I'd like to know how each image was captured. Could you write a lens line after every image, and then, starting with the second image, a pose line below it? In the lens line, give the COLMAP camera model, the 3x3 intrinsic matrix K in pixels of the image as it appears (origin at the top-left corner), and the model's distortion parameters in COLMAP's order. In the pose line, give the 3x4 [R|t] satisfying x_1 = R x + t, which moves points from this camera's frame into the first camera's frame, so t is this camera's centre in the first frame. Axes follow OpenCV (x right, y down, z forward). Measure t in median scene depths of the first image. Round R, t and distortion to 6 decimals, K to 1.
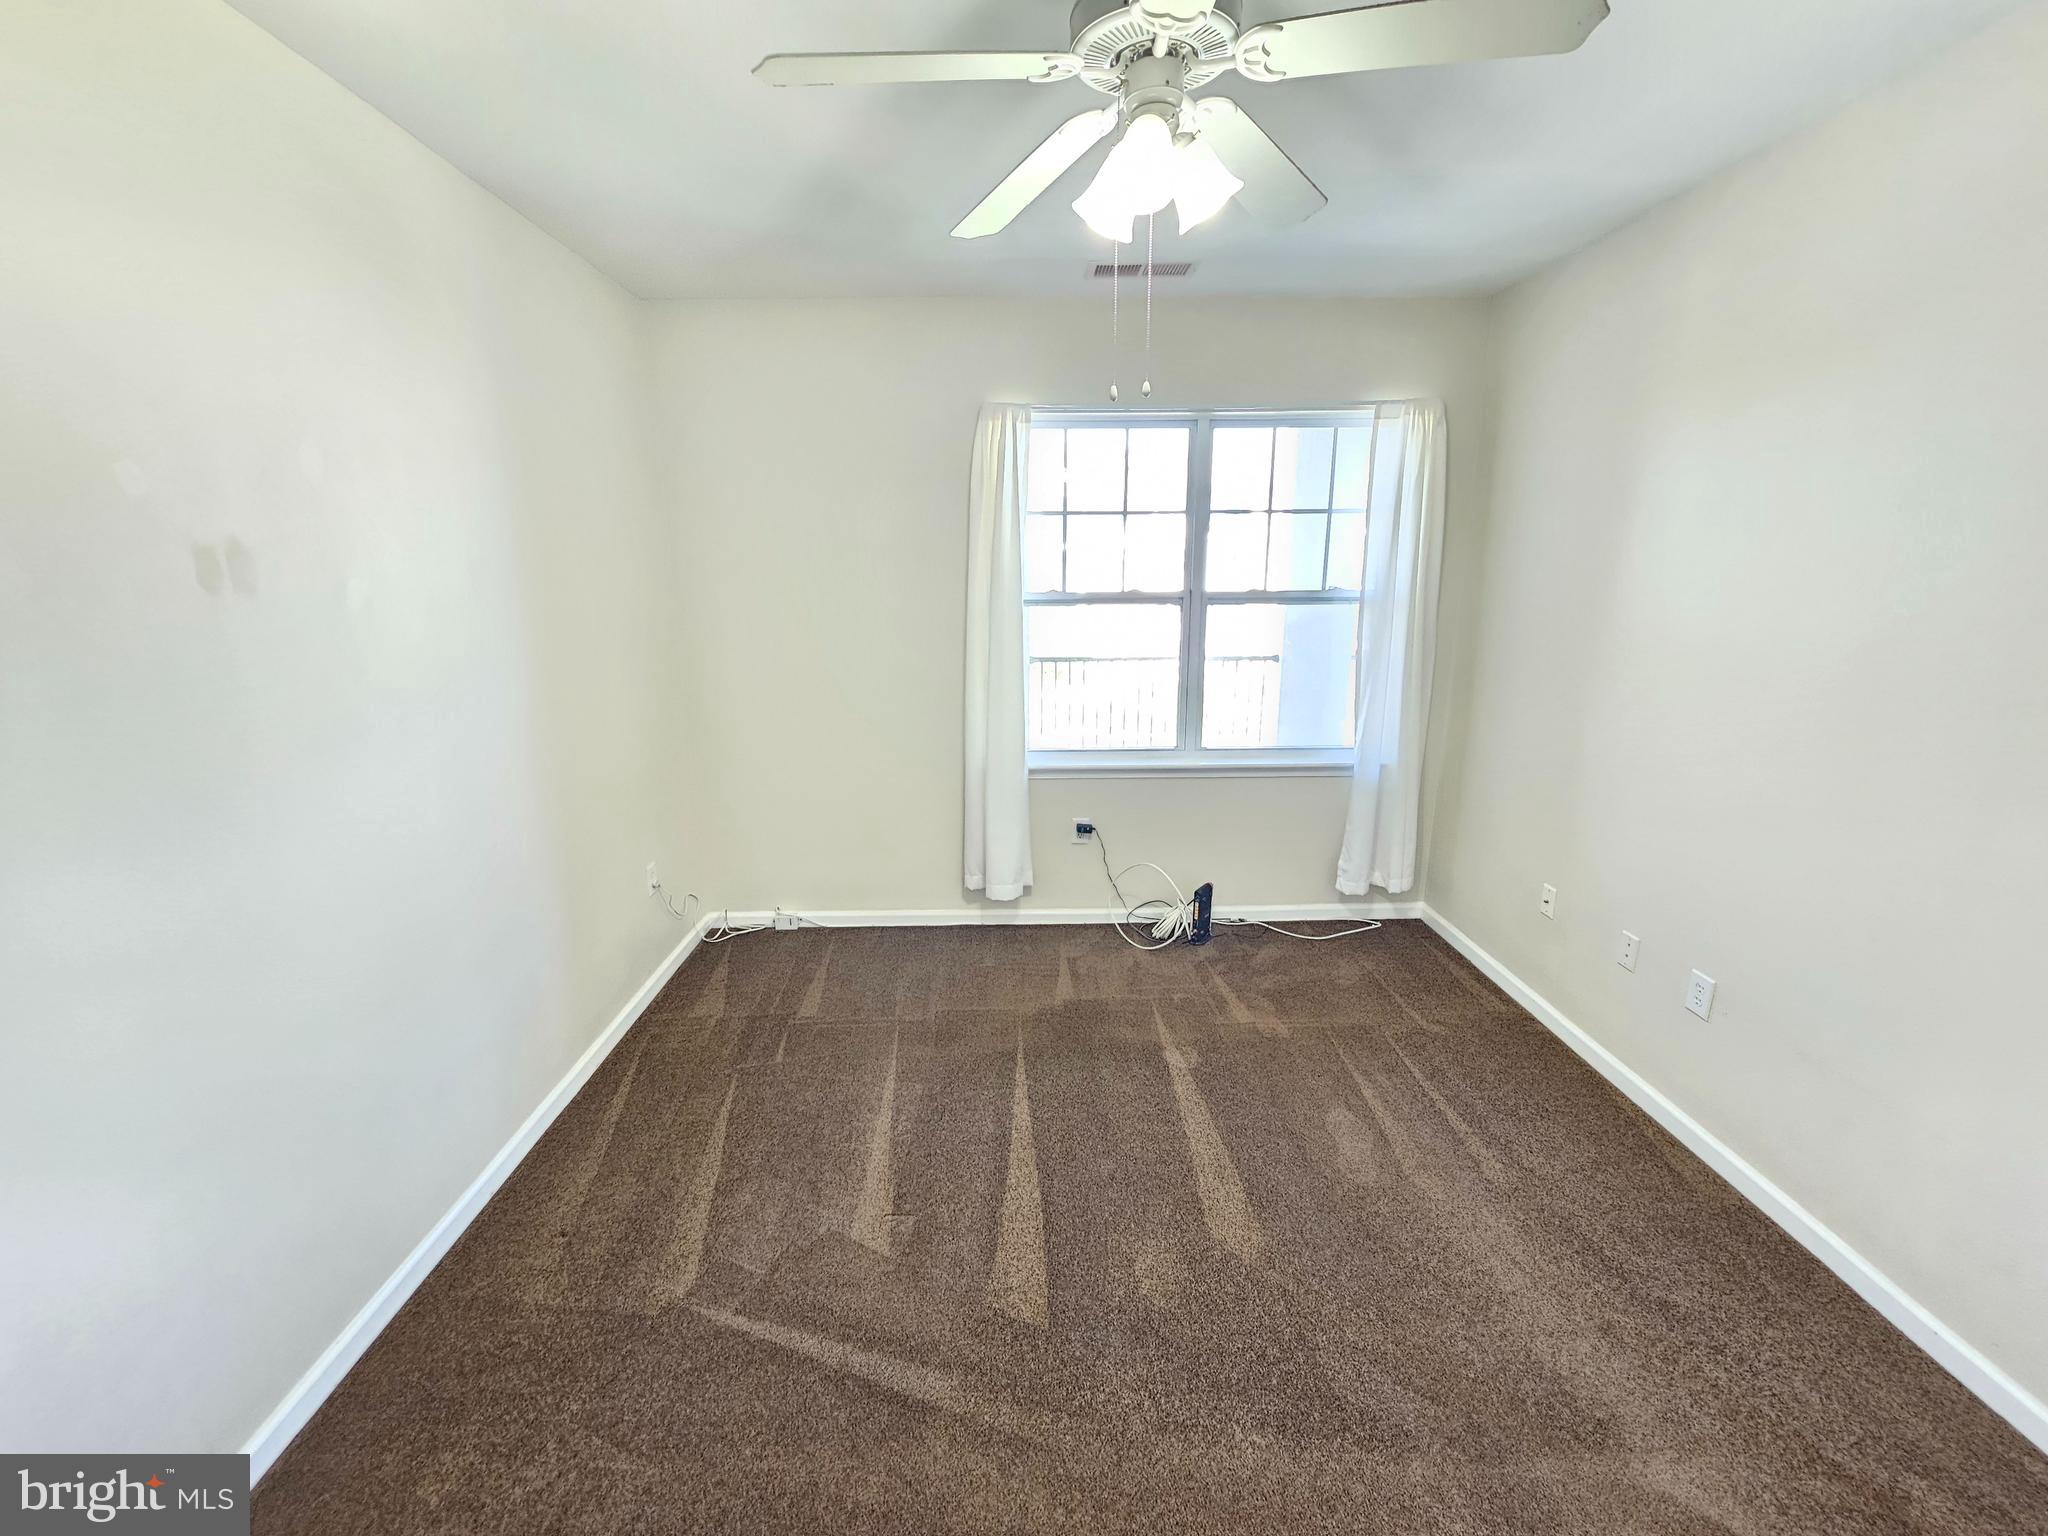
lens RADIAL K [[838.8, 0, 1019.4], [0, 838.8, 779.6], [0, 0, 1]] dist [-0.002396, 0.000763]
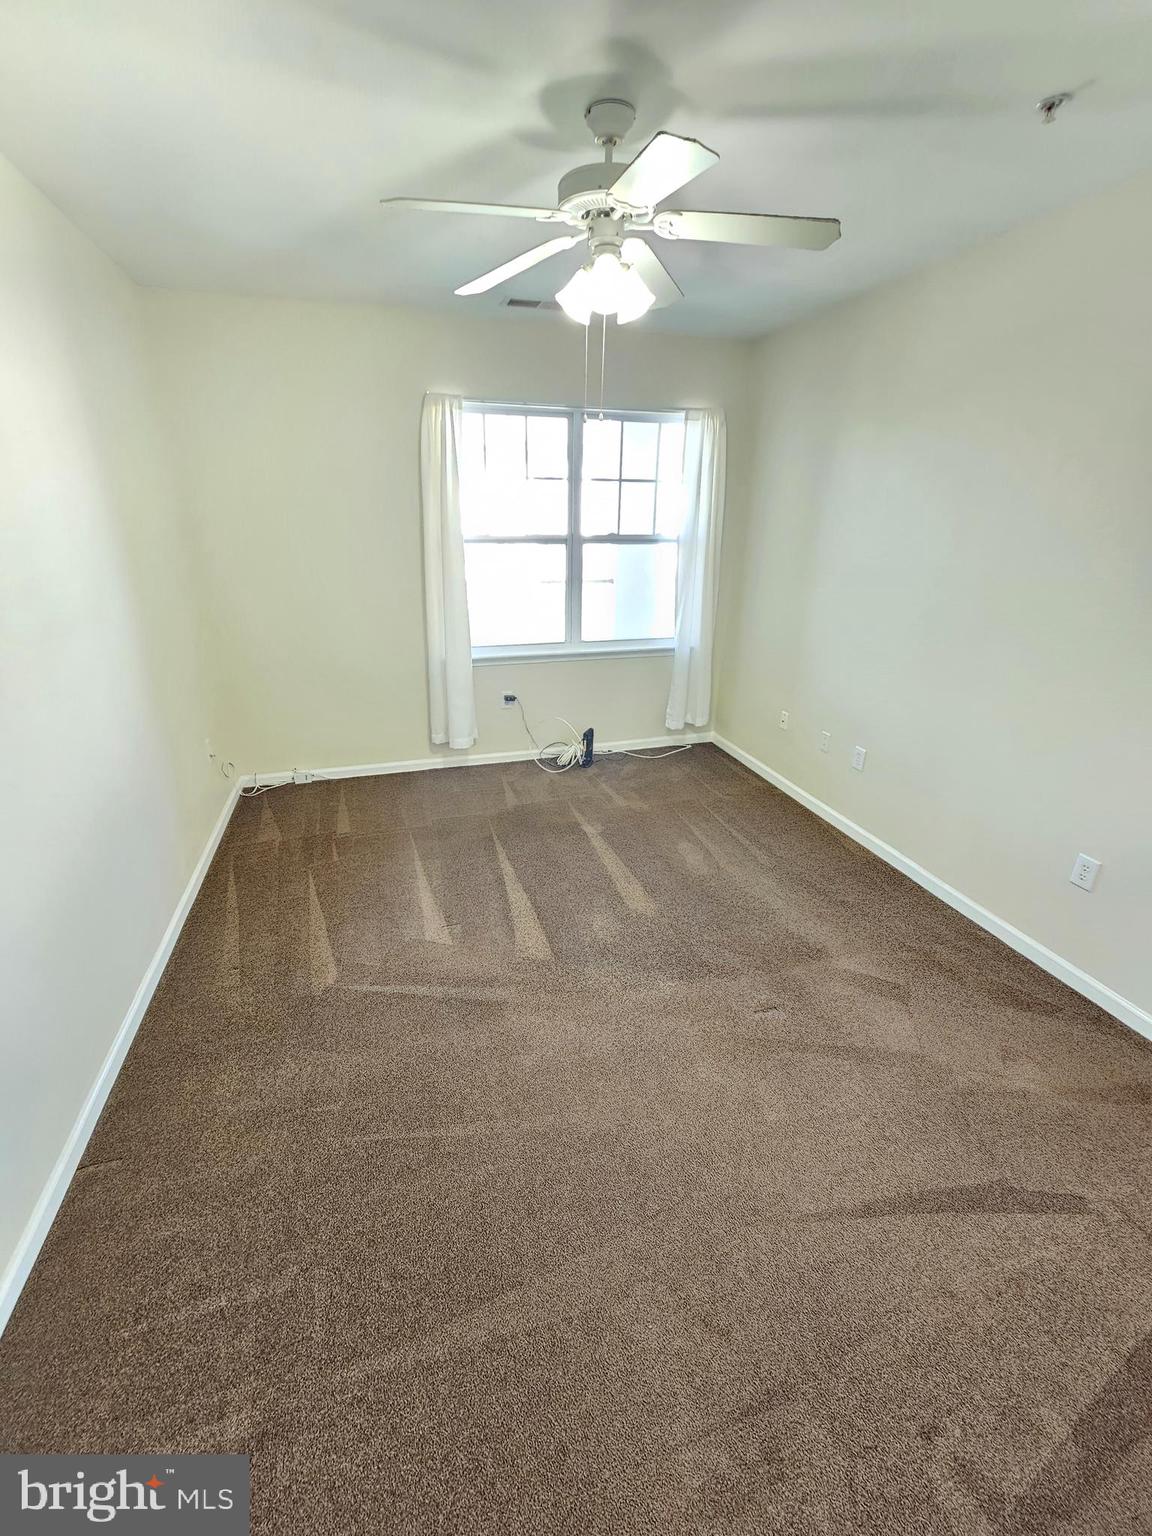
lens RADIAL K [[629.1, 0, 569.6], [0, 629.1, 770.0], [0, 0, 1]] dist [-0.002396, 0.000763]
pose [[0.962934, -0.087151, 0.255270, -0.139661], [0.049572, 0.987425, 0.150118, 0.025143], [-0.265143, -0.131899, 0.955145, -0.145356]]
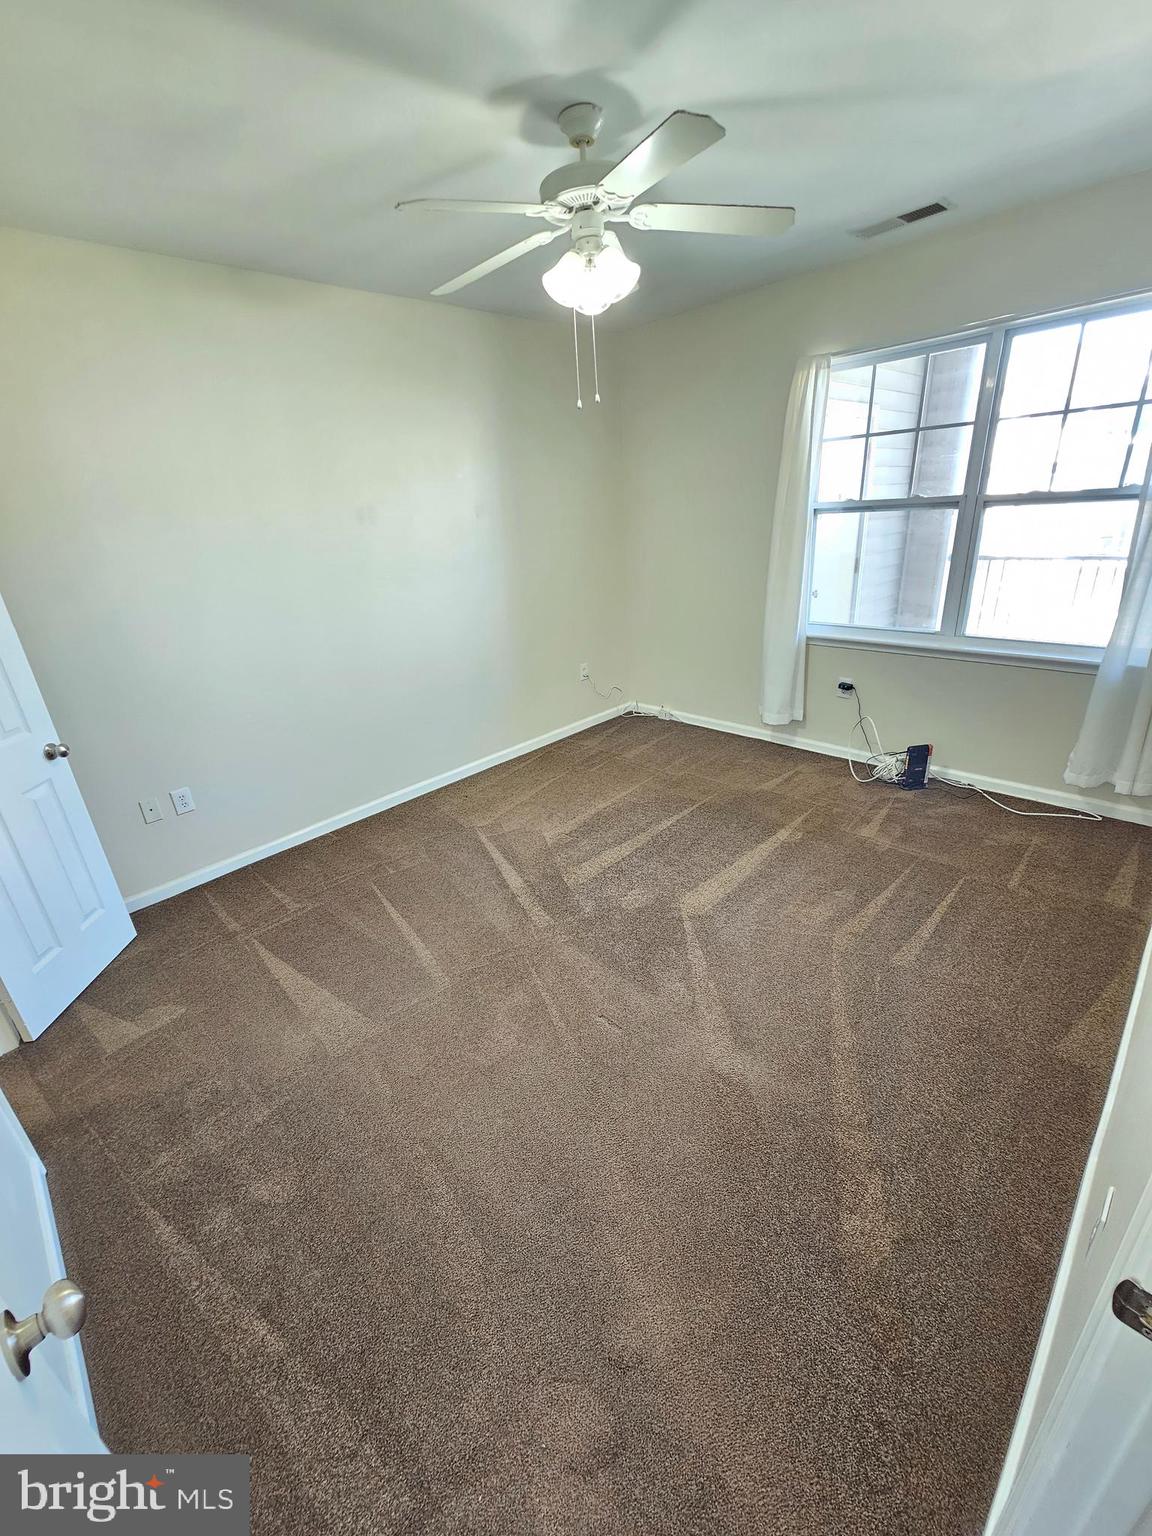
lens RADIAL K [[629.1, 0, 566.8], [0, 629.1, 766.3], [0, 0, 1]] dist [-0.002396, 0.000763]
pose [[0.691546, 0.243467, -0.680065, 0.571793], [-0.116194, 0.966718, 0.227935, 0.004987], [0.712926, -0.078608, 0.696819, -0.037963]]
